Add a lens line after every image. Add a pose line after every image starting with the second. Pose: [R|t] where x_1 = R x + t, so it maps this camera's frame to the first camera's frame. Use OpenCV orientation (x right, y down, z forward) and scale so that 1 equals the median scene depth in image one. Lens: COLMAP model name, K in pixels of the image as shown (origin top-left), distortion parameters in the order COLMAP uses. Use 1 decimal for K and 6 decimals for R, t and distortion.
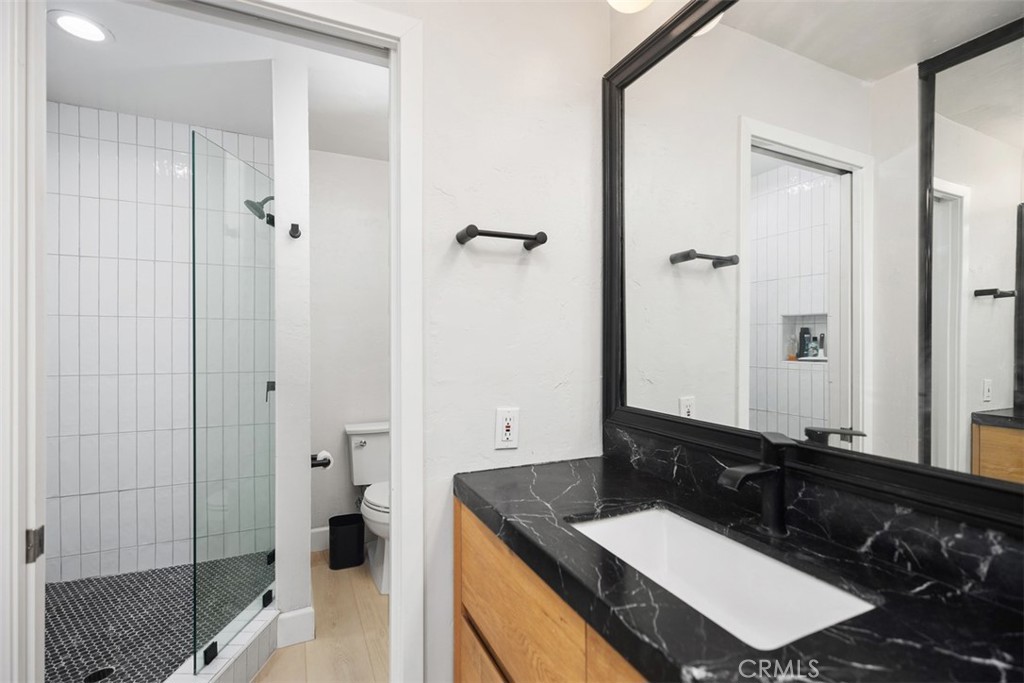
lens RADIAL K [[462.8, 0, 510.3], [0, 462.8, 347.4], [0, 0, 1]] dist [-0.000592, 0.002813]
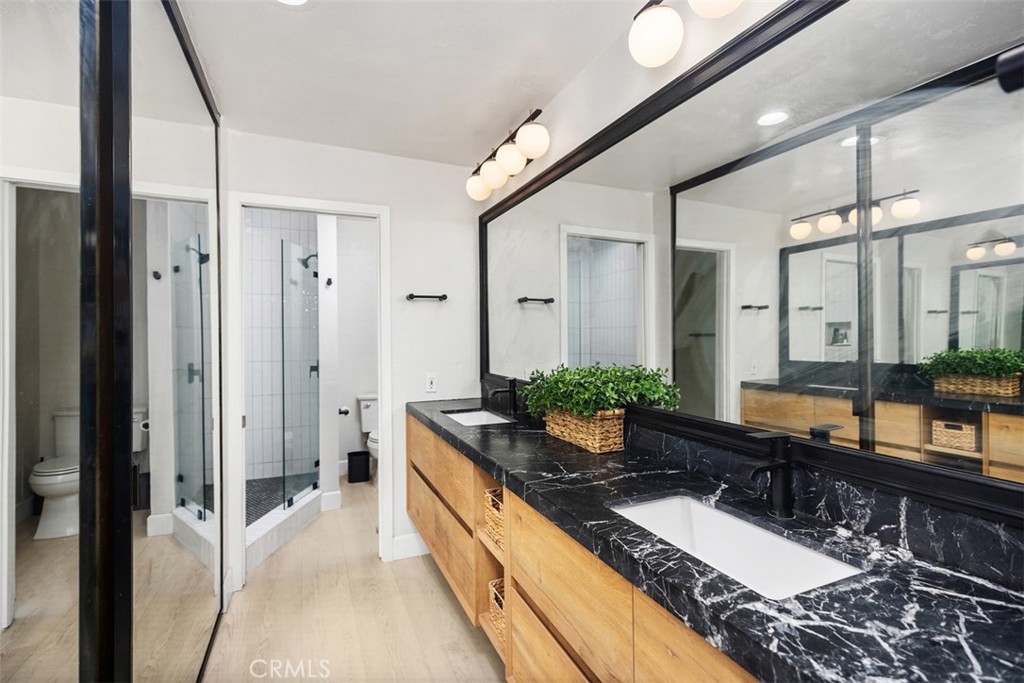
lens RADIAL K [[462.8, 0, 513.0], [0, 462.8, 337.0], [0, 0, 1]] dist [-0.000592, 0.002813]
pose [[0.999837, -0.008388, -0.015983, 0.280893], [0.008327, 0.999958, -0.003903, -0.020829], [0.016015, 0.003769, 0.999865, -0.798669]]
